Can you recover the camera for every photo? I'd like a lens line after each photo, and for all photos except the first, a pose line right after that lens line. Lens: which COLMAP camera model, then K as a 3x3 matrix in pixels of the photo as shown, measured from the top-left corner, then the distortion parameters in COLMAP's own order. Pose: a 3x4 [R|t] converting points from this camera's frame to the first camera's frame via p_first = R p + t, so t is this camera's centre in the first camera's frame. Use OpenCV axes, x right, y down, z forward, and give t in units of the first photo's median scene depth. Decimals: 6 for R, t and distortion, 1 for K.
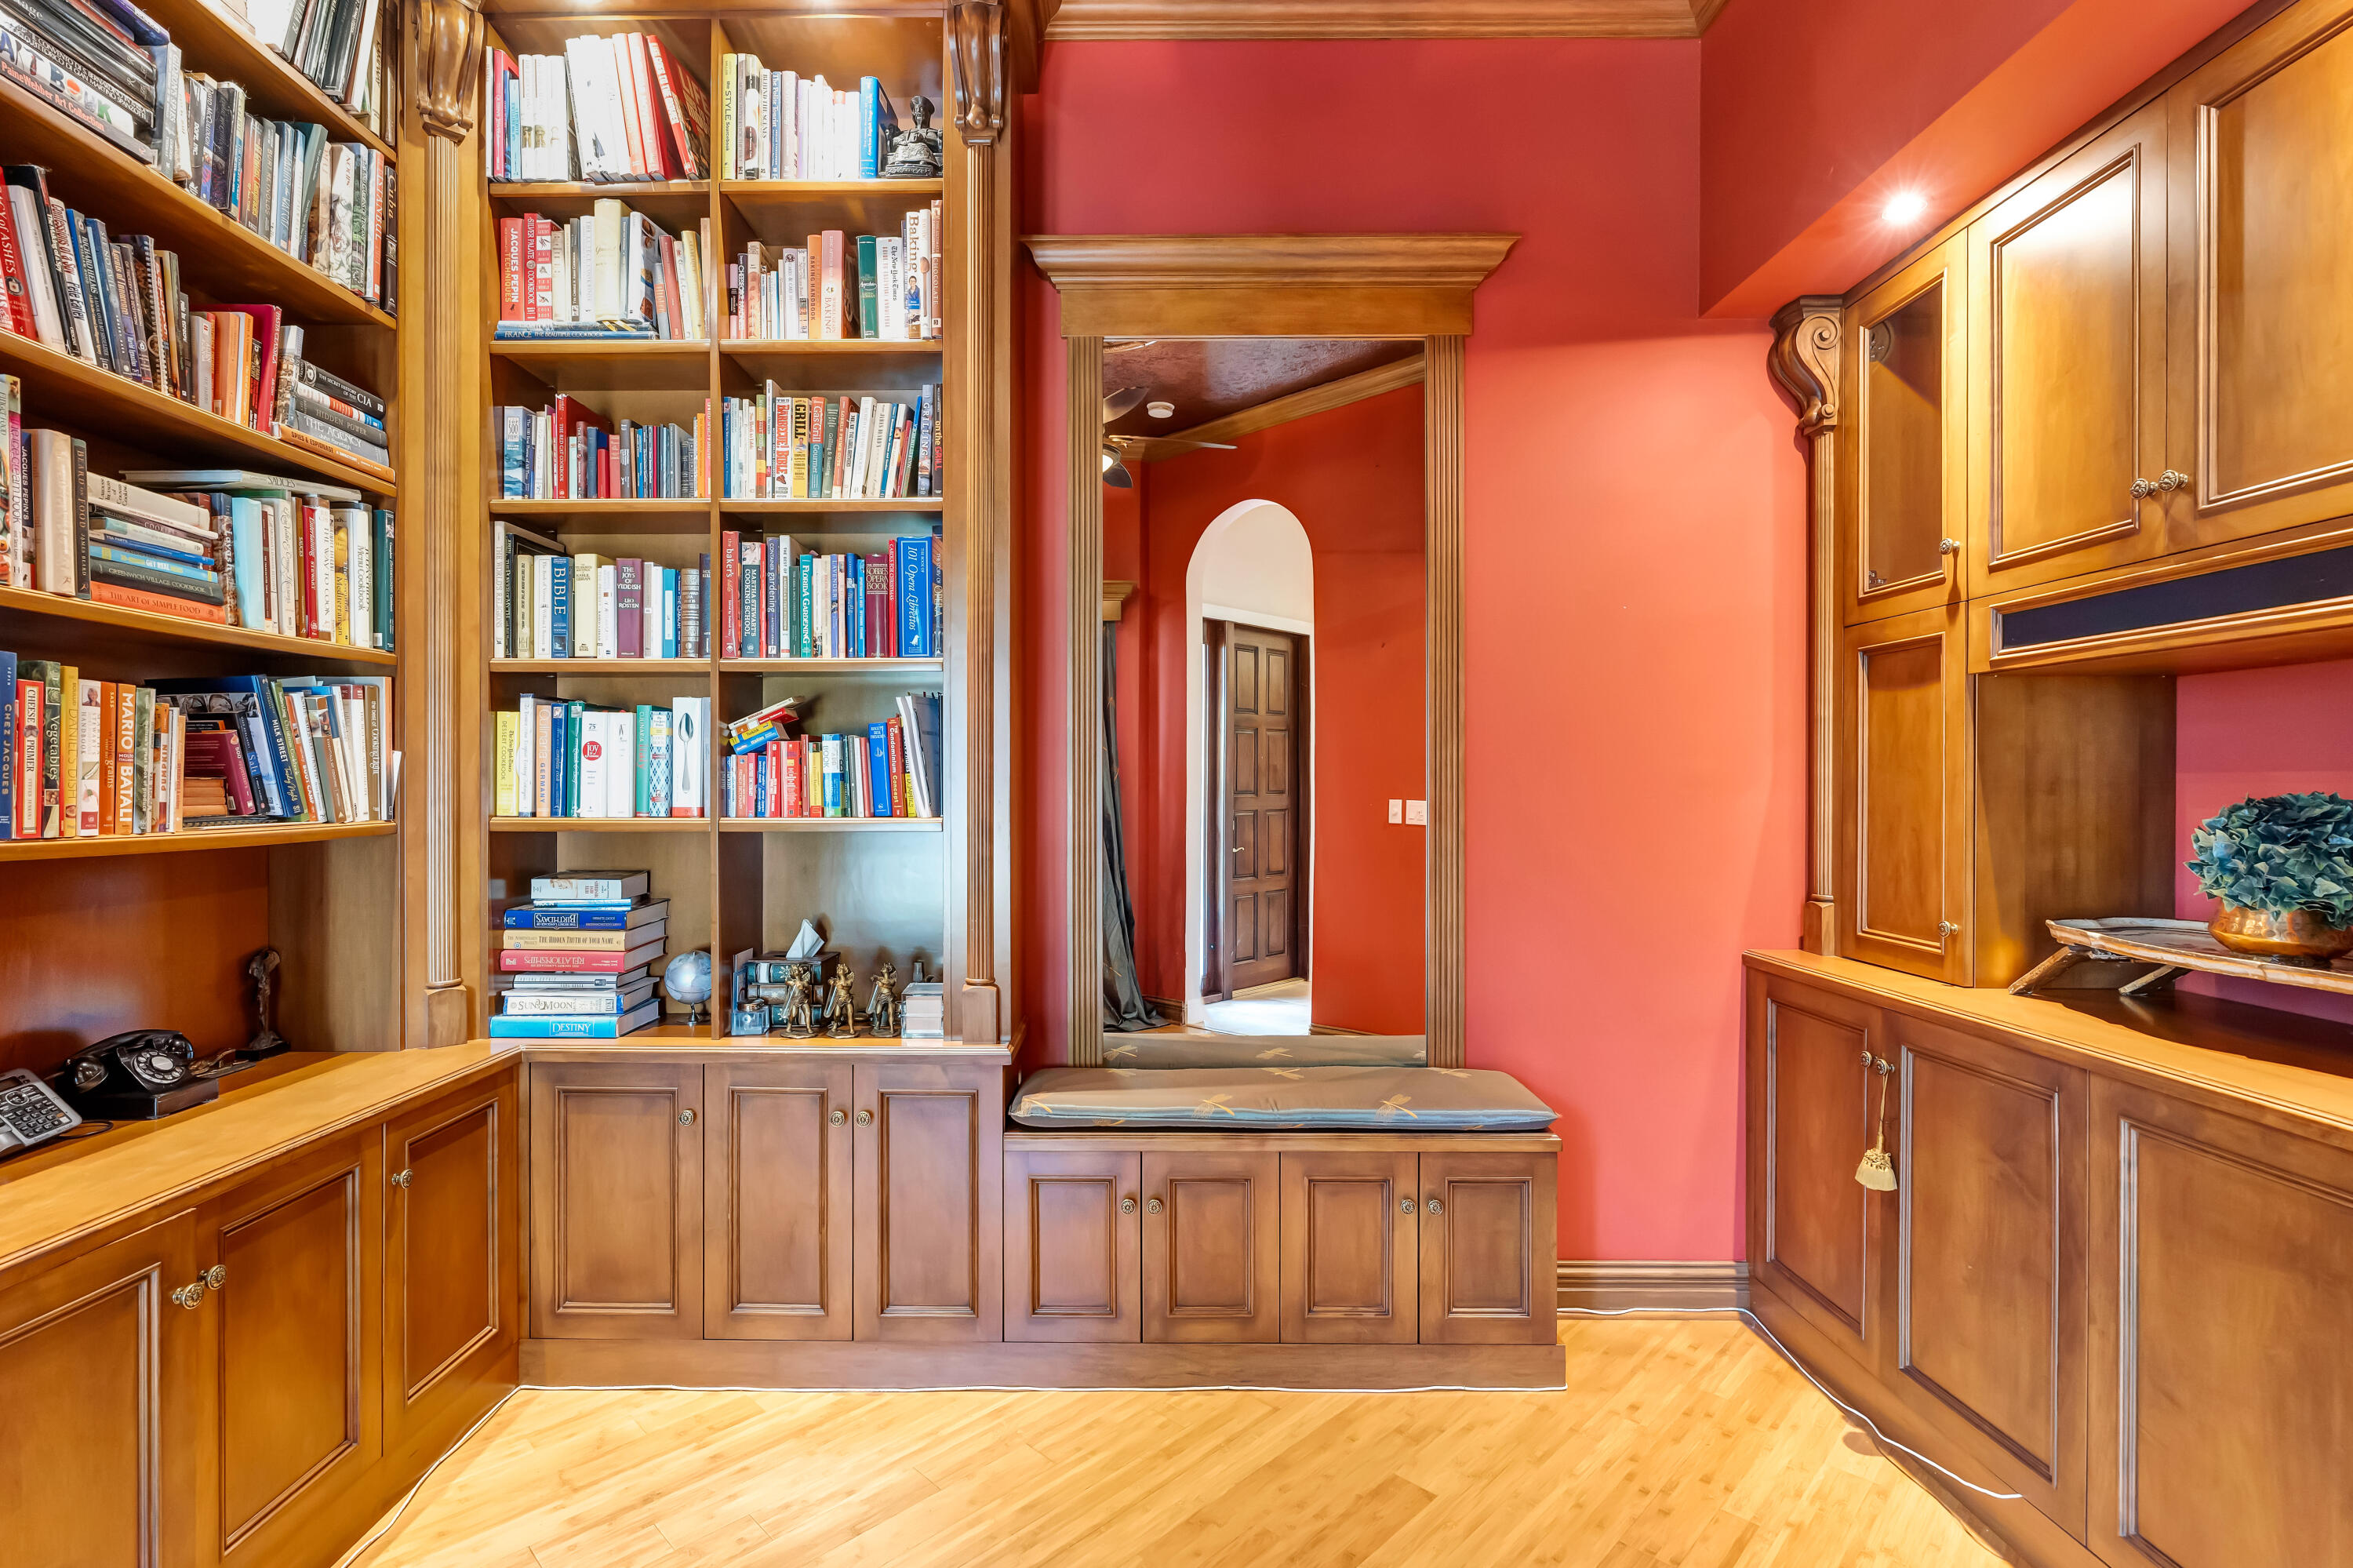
lens RADIAL K [[1070.4, 0, 1176.5], [0, 1070.4, 784.0], [0, 0, 1]] dist [-0.002330, -0.000694]
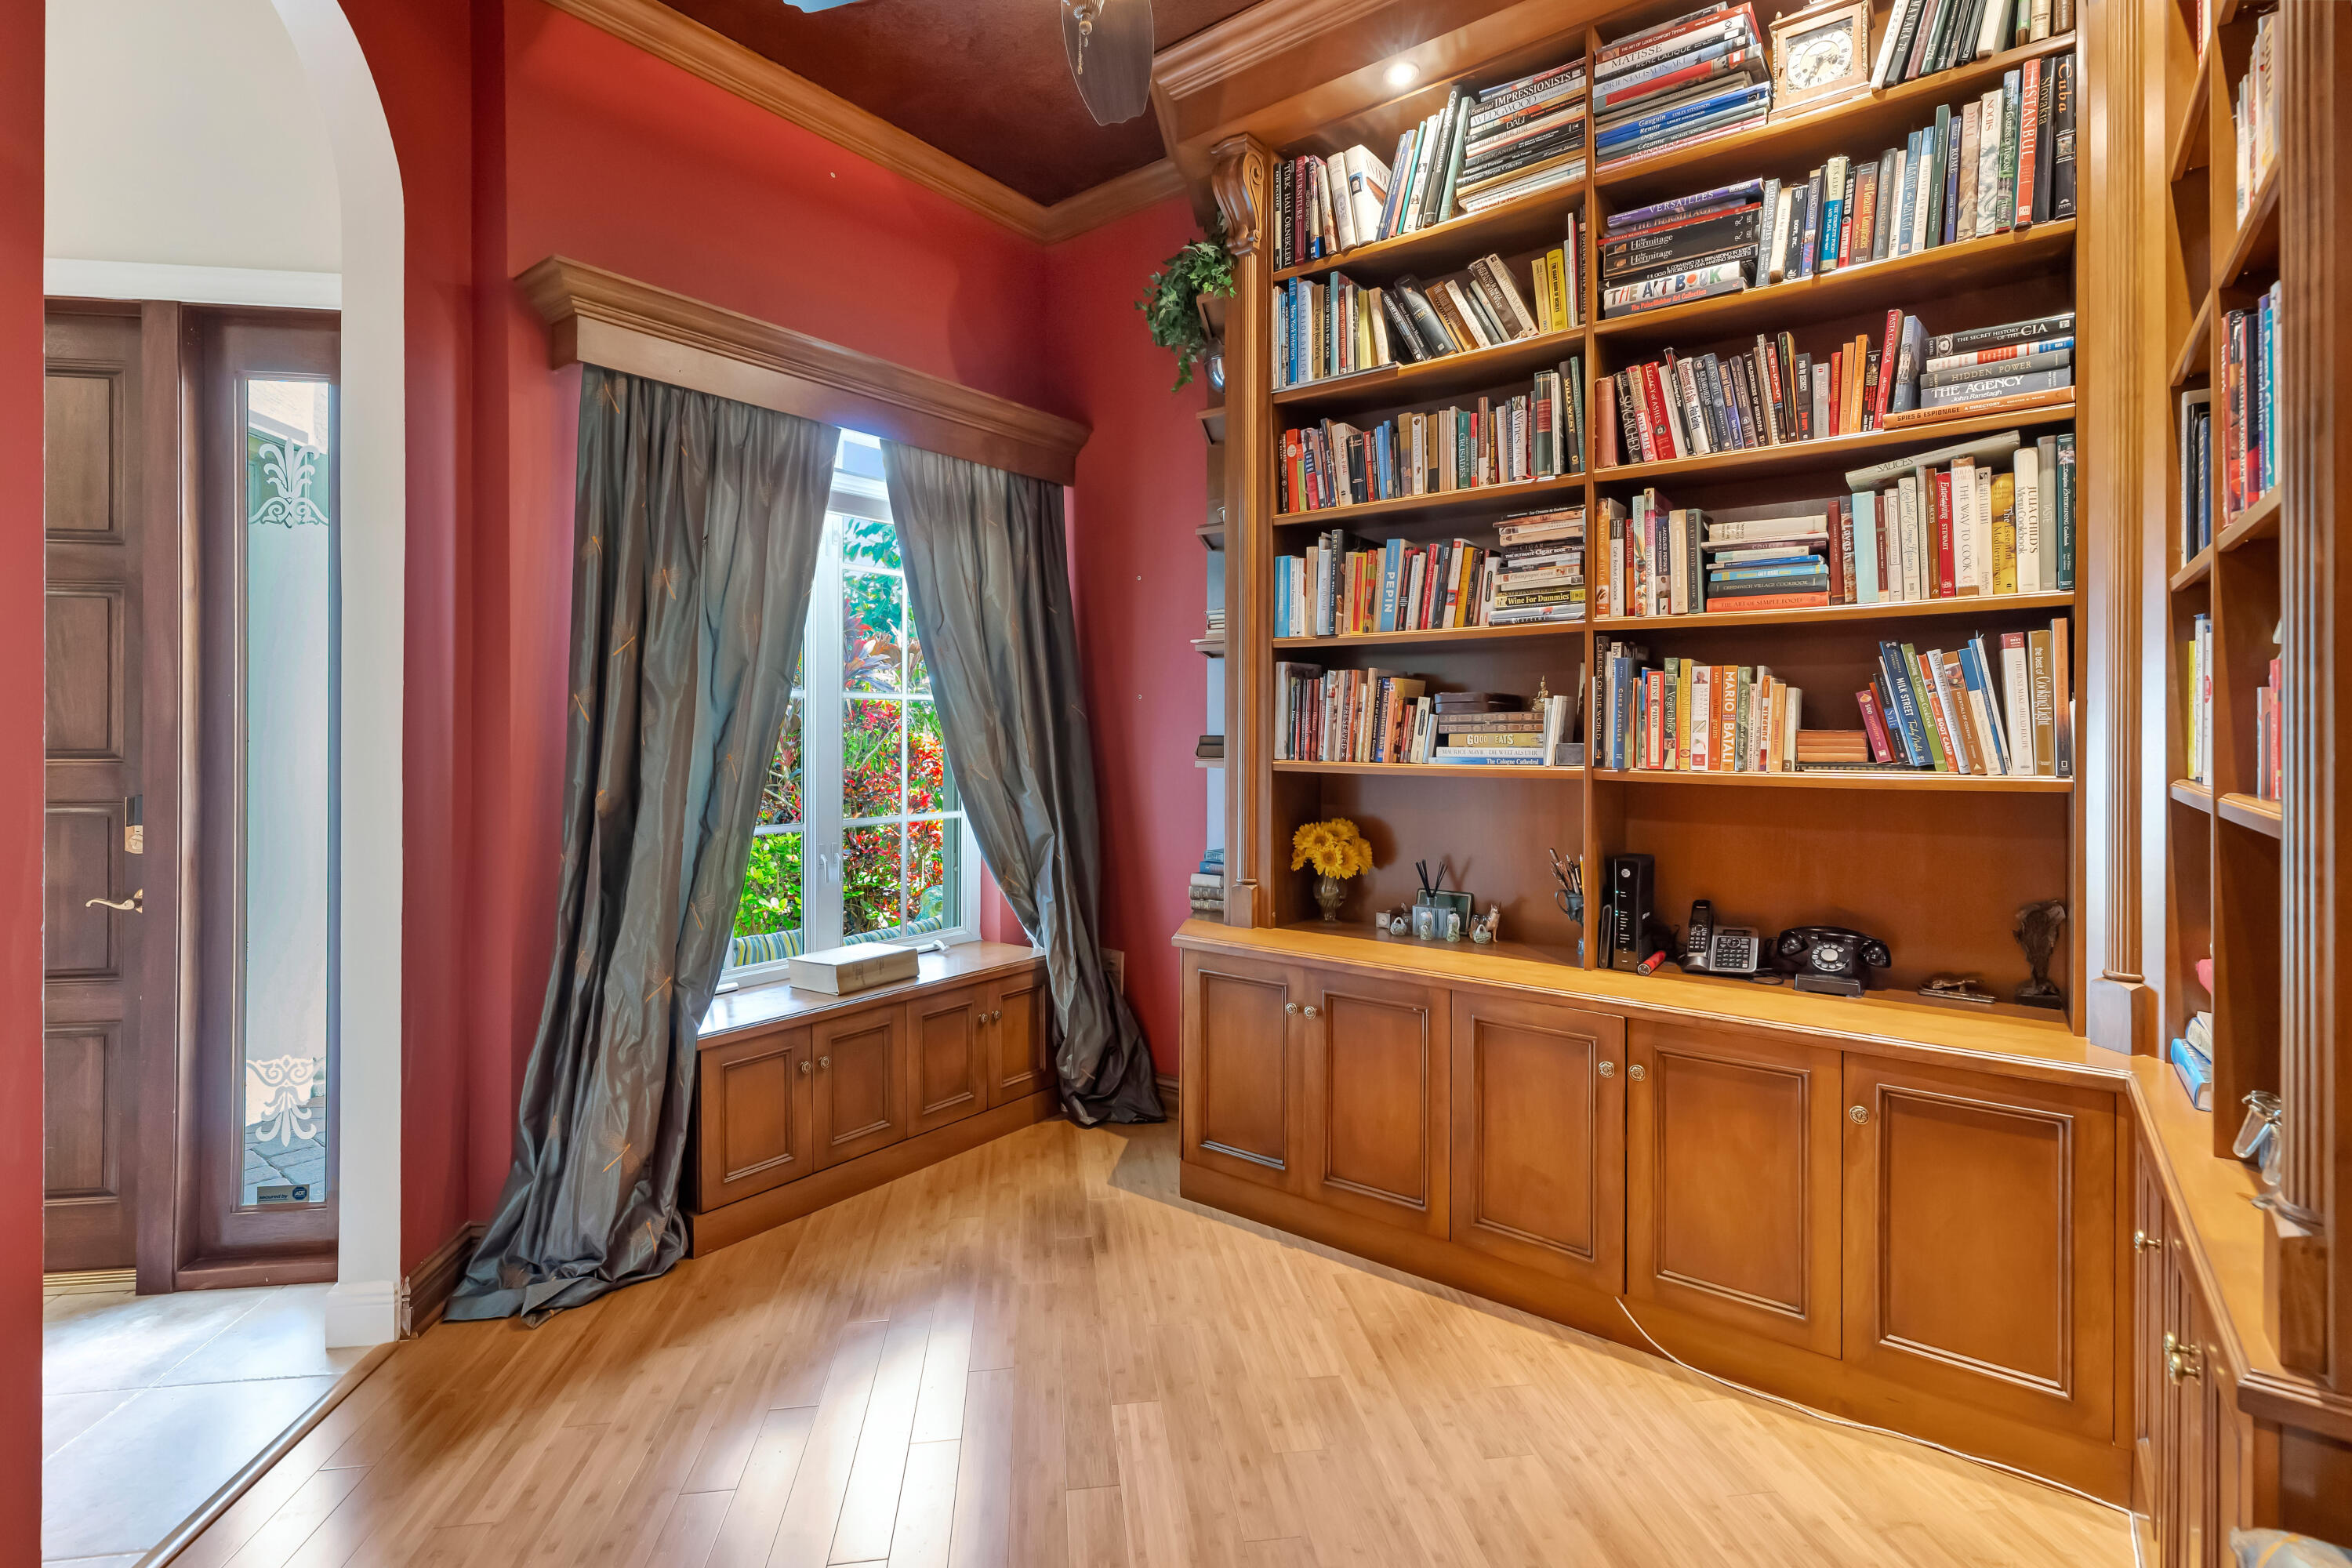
lens RADIAL K [[1082.9, 0, 1170.0], [0, 1082.9, 734.0], [0, 0, 1]] dist [-0.001054, 0.000129]
pose [[-0.628495, -0.001126, -0.777813, 0.552334], [-0.001753, 0.999998, -0.000031, -0.000751], [0.777812, 0.001344, -0.628496, 1.203814]]
